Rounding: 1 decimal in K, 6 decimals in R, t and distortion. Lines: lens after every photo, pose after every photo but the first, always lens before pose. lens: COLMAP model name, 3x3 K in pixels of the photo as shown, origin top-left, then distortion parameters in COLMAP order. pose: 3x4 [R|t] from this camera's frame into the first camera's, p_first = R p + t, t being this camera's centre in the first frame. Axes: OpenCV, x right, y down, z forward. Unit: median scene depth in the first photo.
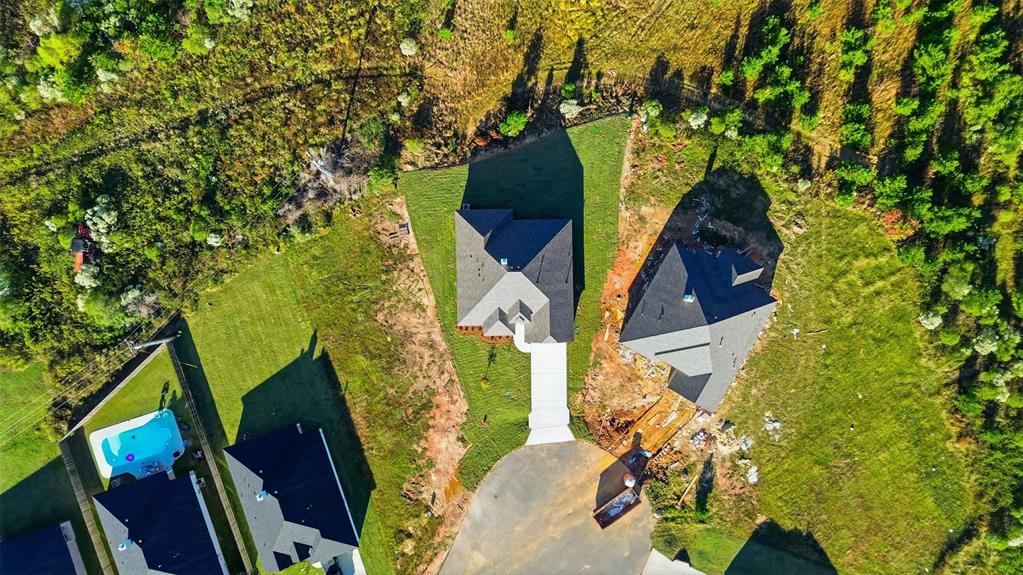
lens RADIAL K [[727.4, 0, 511.5], [0, 727.4, 287.5], [0, 0, 1]] dist [0.054144, -0.049735]
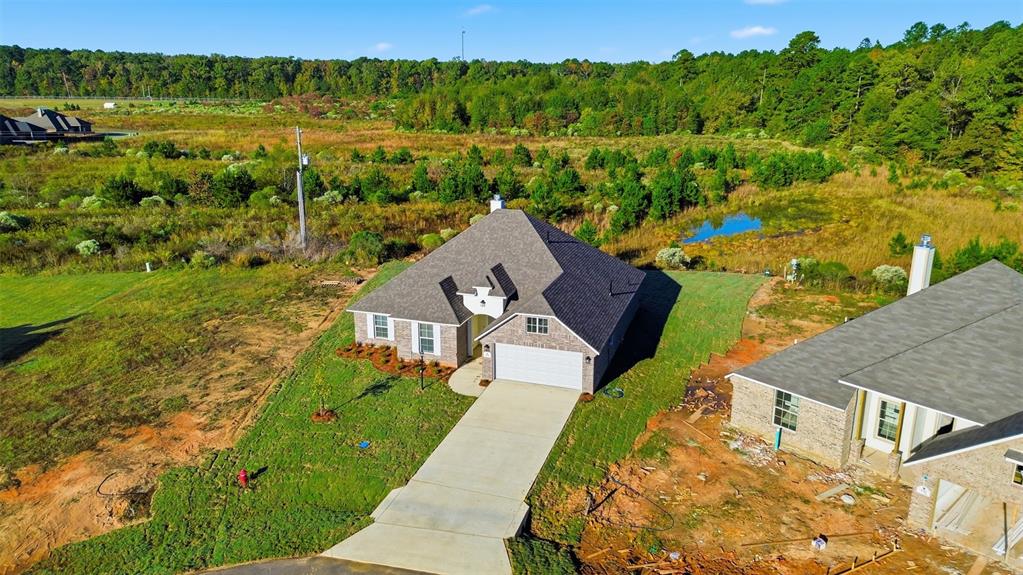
lens RADIAL K [[727.4, 0, 511.5], [0, 727.4, 287.5], [0, 0, 1]] dist [0.054144, -0.049735]
pose [[0.943349, 0.084560, -0.320846, 0.155876], [-0.331785, 0.230843, -0.914675, 0.407526], [-0.003280, 0.969310, 0.245821, 0.855577]]
